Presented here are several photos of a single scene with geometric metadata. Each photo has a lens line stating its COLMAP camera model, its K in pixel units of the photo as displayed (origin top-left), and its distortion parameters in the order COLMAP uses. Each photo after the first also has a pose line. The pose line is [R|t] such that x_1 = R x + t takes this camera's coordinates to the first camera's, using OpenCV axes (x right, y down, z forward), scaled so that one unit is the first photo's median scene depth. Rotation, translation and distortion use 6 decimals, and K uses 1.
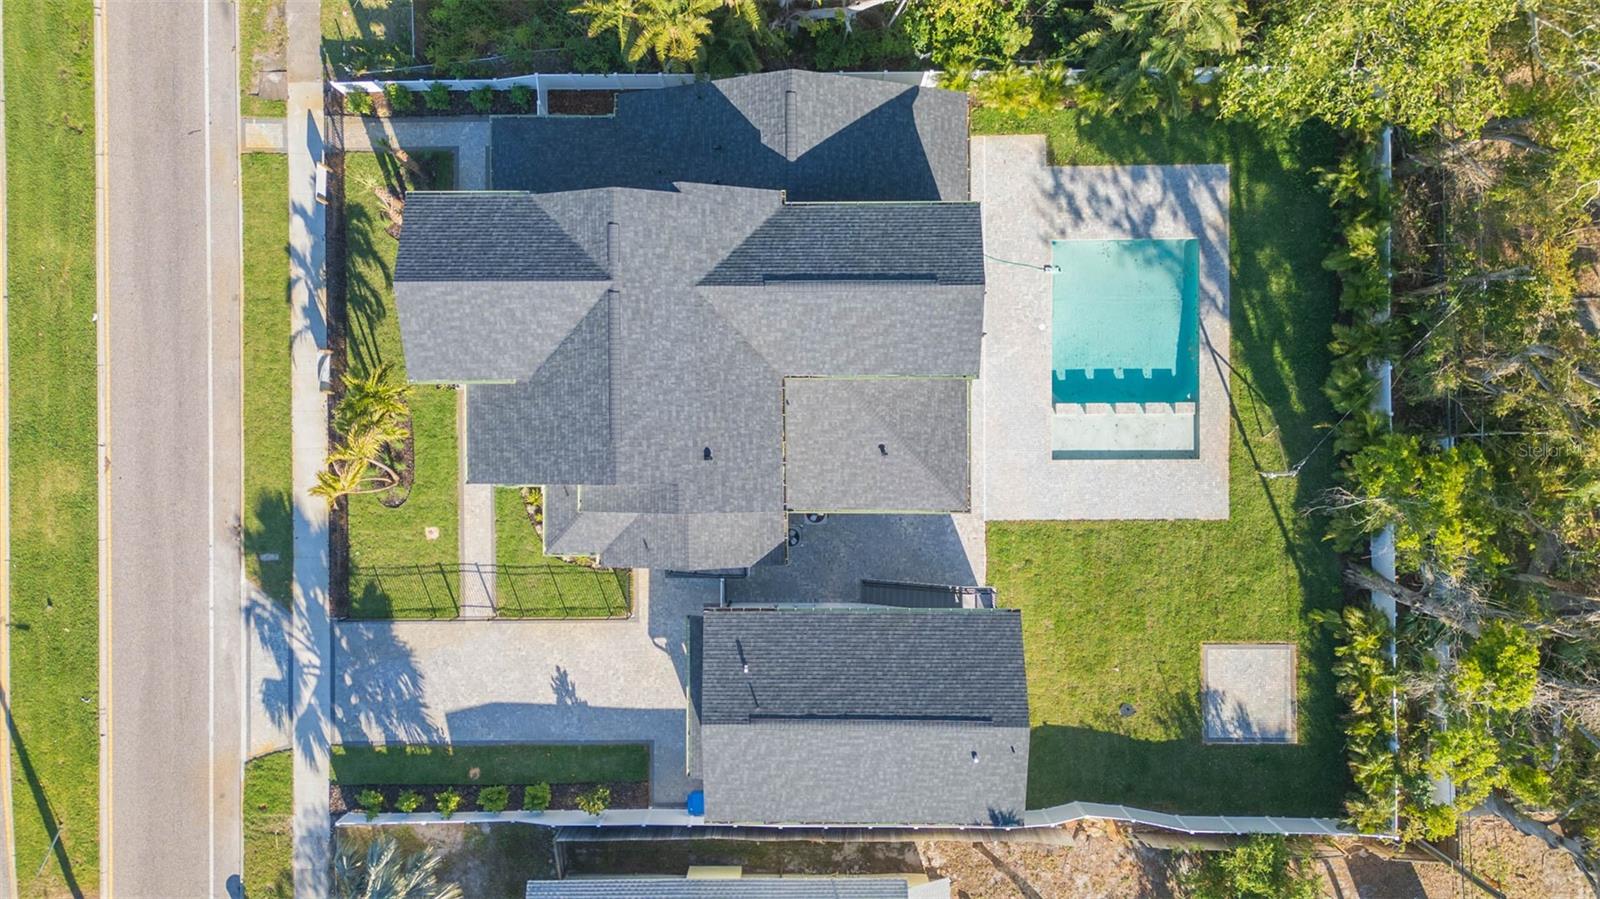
lens RADIAL K [[1149.1, 0, 800.0], [0, 1149.1, 449.5], [0, 0, 1]] dist [0.080722, -0.081118]
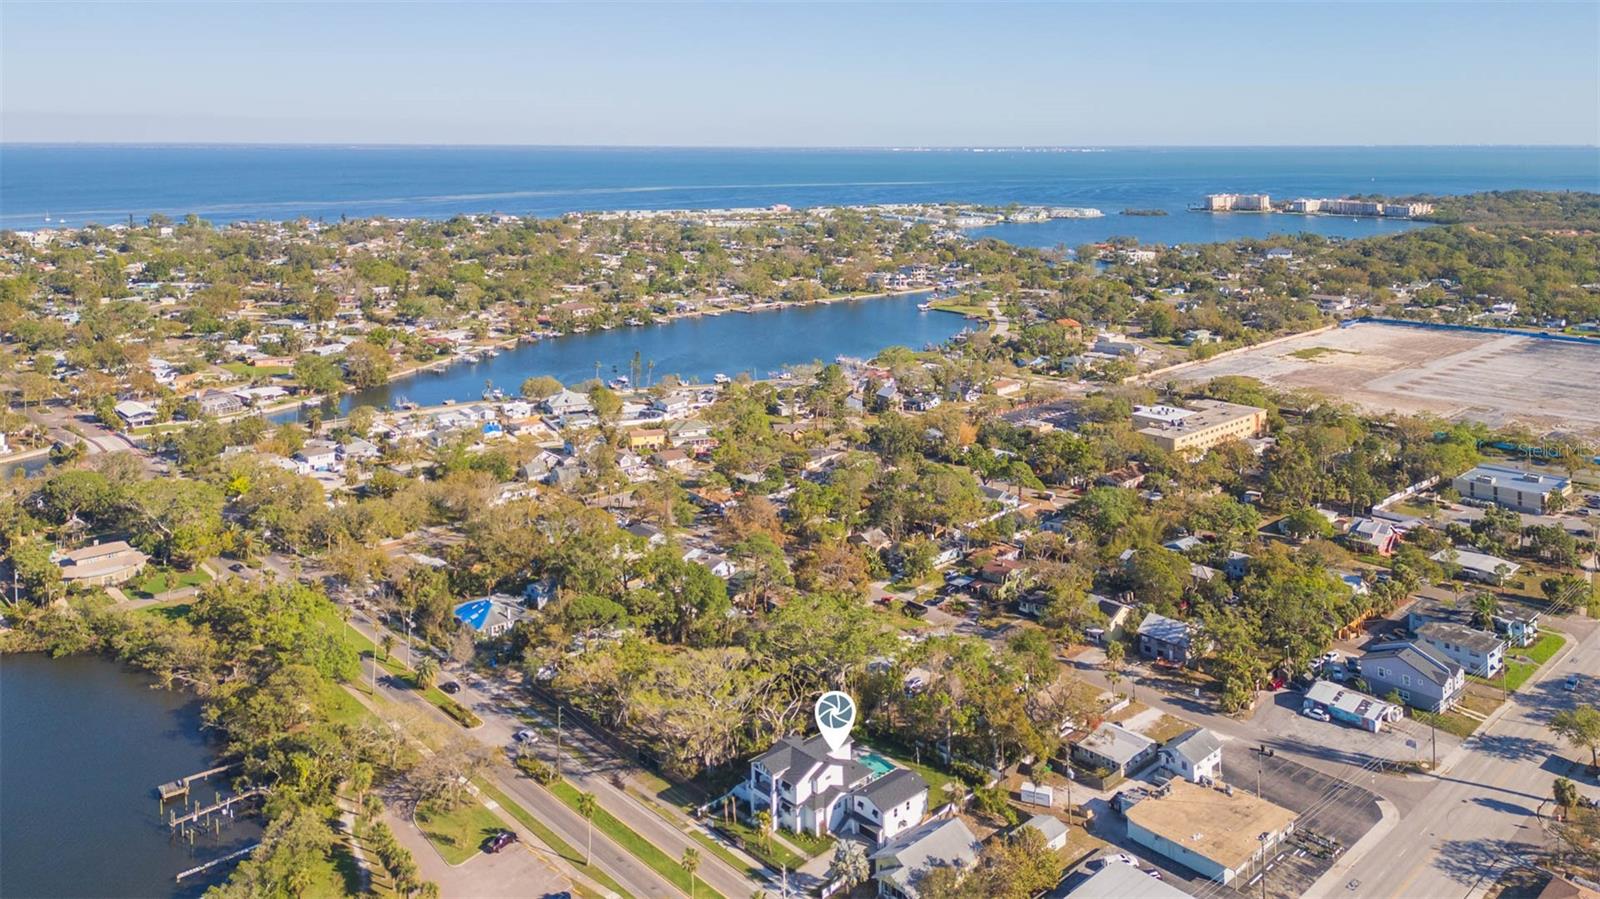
lens RADIAL K [[1149.1, 0, 800.0], [0, 1149.1, 449.5], [0, 0, 1]] dist [0.080722, -0.081118]
pose [[0.733274, -0.173787, 0.657349, -2.556123], [0.679912, 0.179764, -0.710918, 2.568815], [0.005380, 0.968237, 0.249976, -1.245086]]
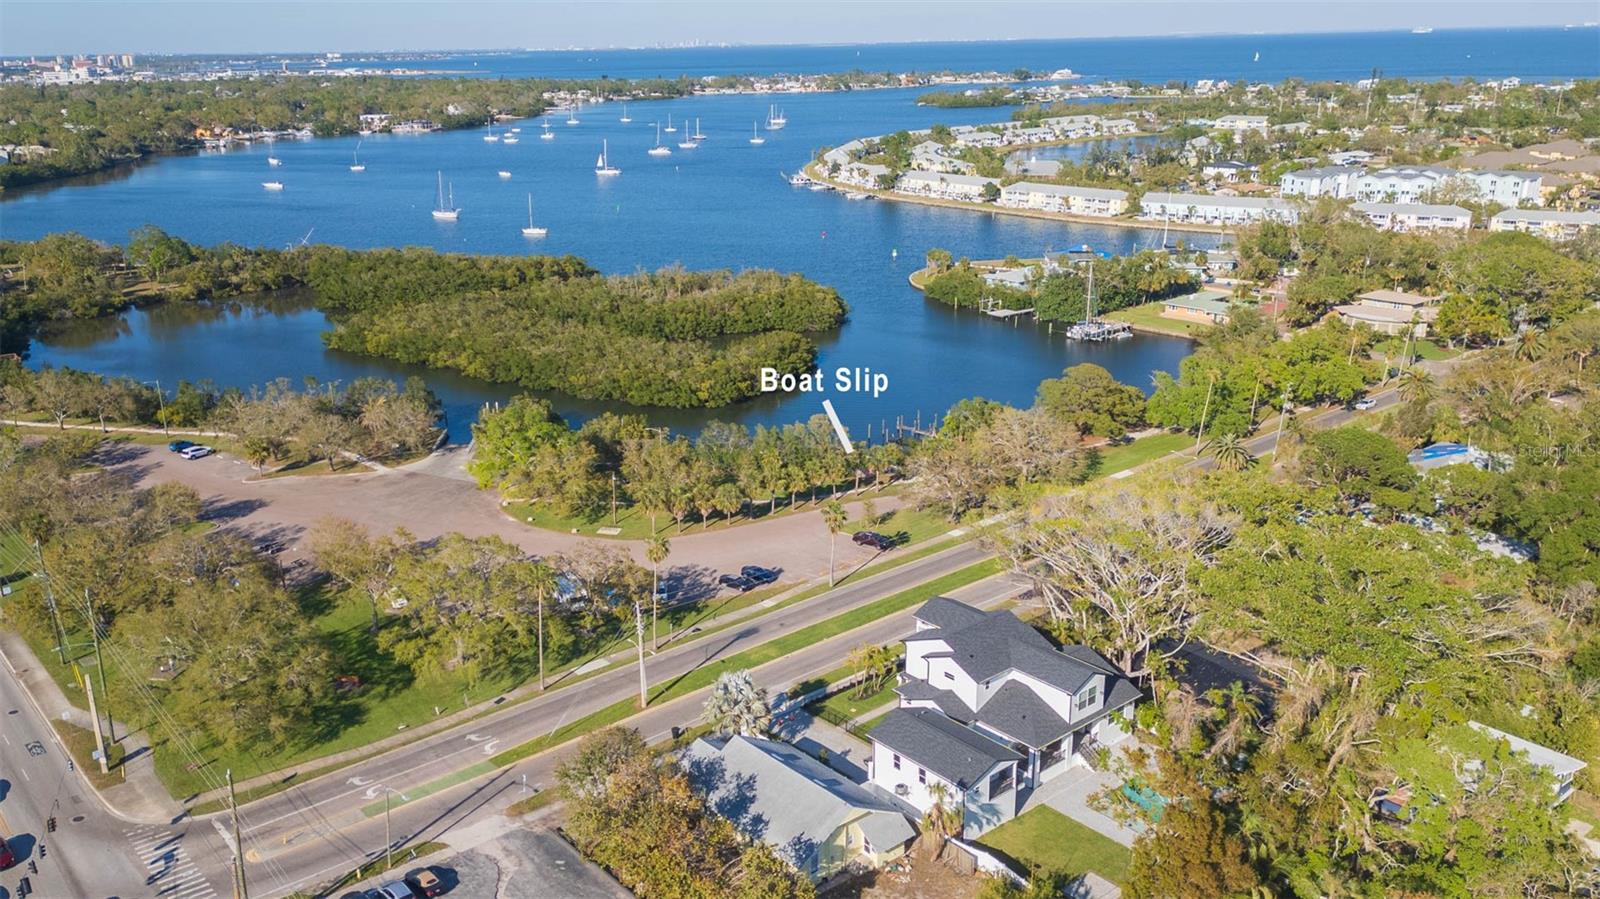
lens RADIAL K [[1149.1, 0, 800.0], [0, 1149.1, 449.5], [0, 0, 1]] dist [0.080722, -0.081118]
pose [[0.625163, 0.218175, -0.749380, 1.501081], [-0.779245, 0.228772, -0.583473, 1.549317], [0.044138, 0.948717, 0.313031, -0.394568]]
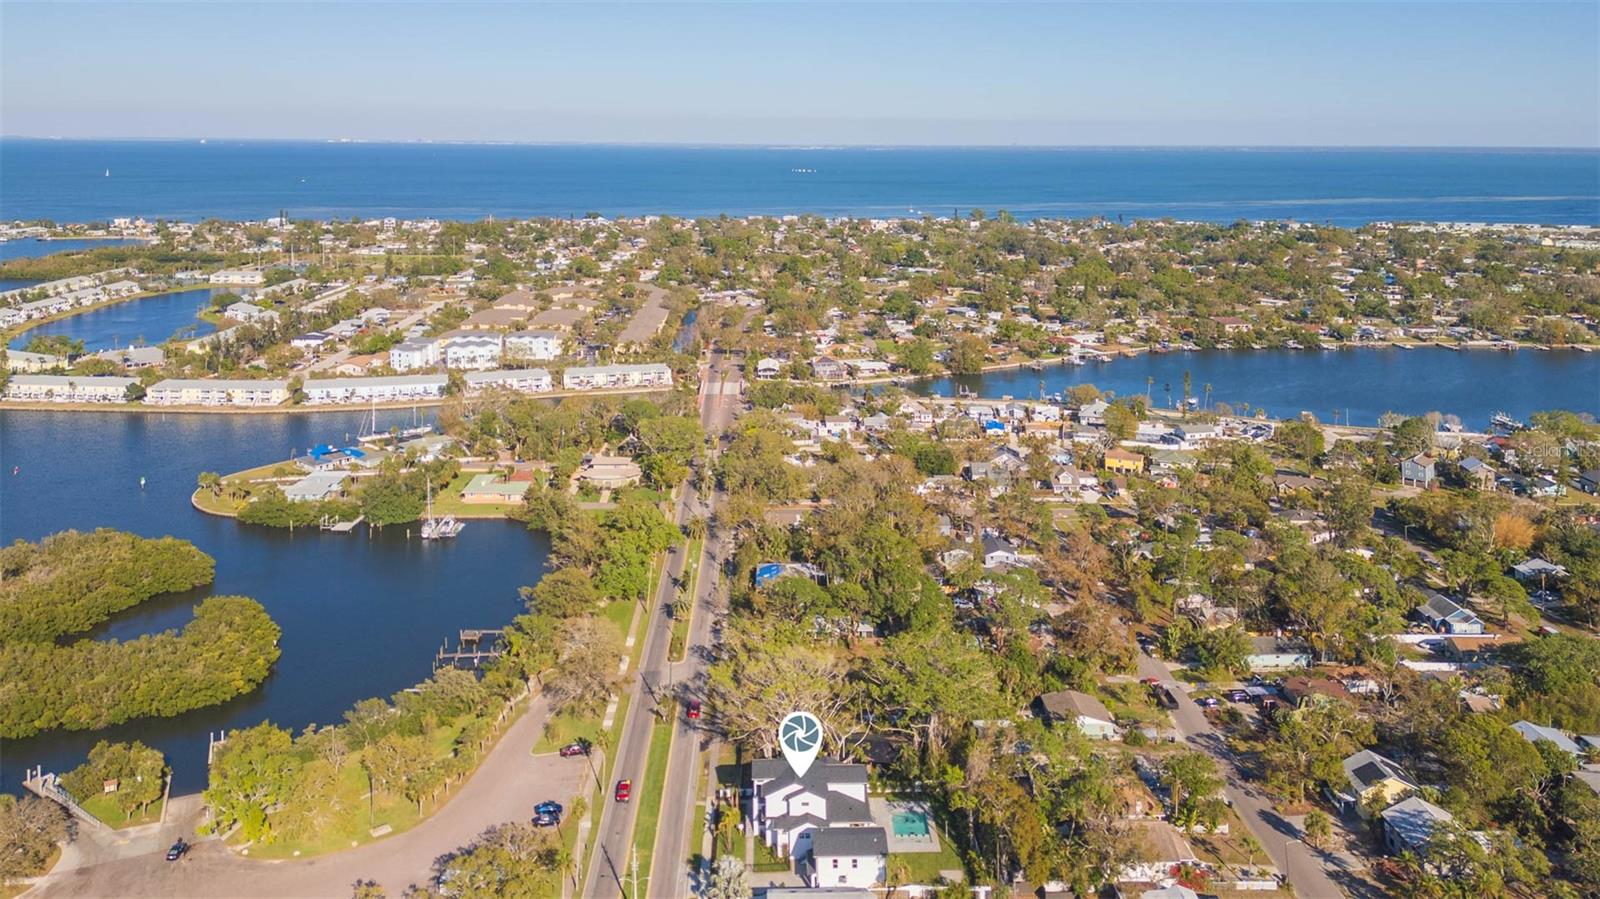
lens RADIAL K [[1149.1, 0, 800.0], [0, 1149.1, 449.5], [0, 0, 1]] dist [0.080722, -0.081118]
pose [[0.999615, 0.001409, 0.027710, -0.219355], [0.026480, 0.249778, -0.967941, 3.457432], [-0.008285, 0.968302, 0.249644, -1.276394]]
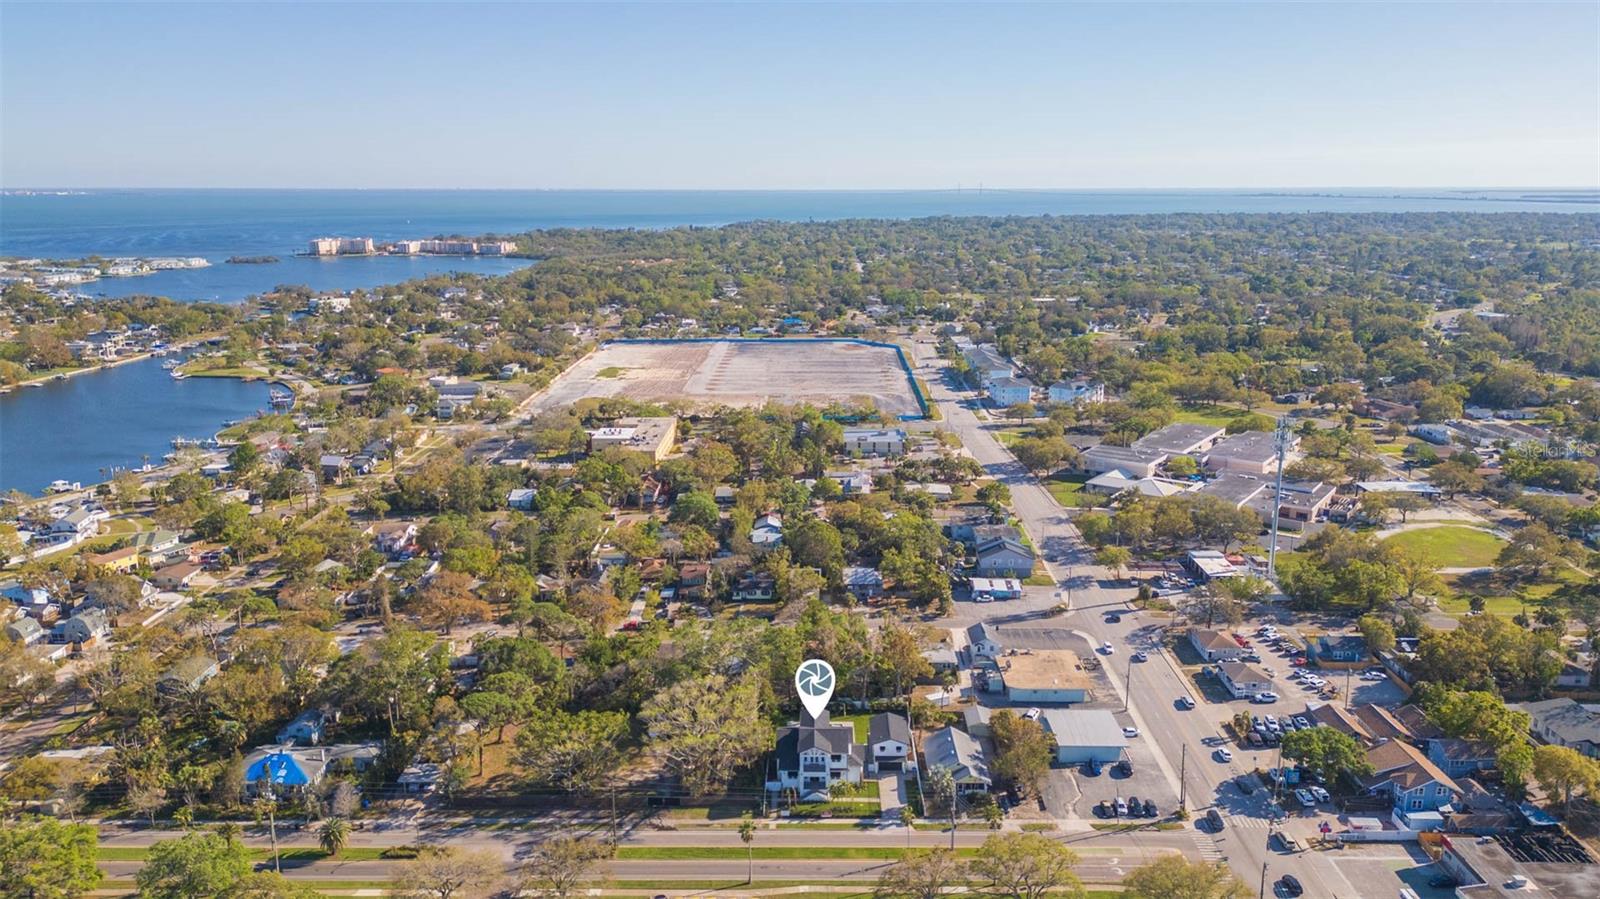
lens RADIAL K [[1149.1, 0, 800.0], [0, 1149.1, 449.5], [0, 0, 1]] dist [0.080722, -0.081118]
pose [[0.017421, -0.225744, 0.974031, -4.414228], [0.999740, -0.010433, -0.020299, -0.062052], [0.014744, 0.974131, 0.225503, -1.383176]]
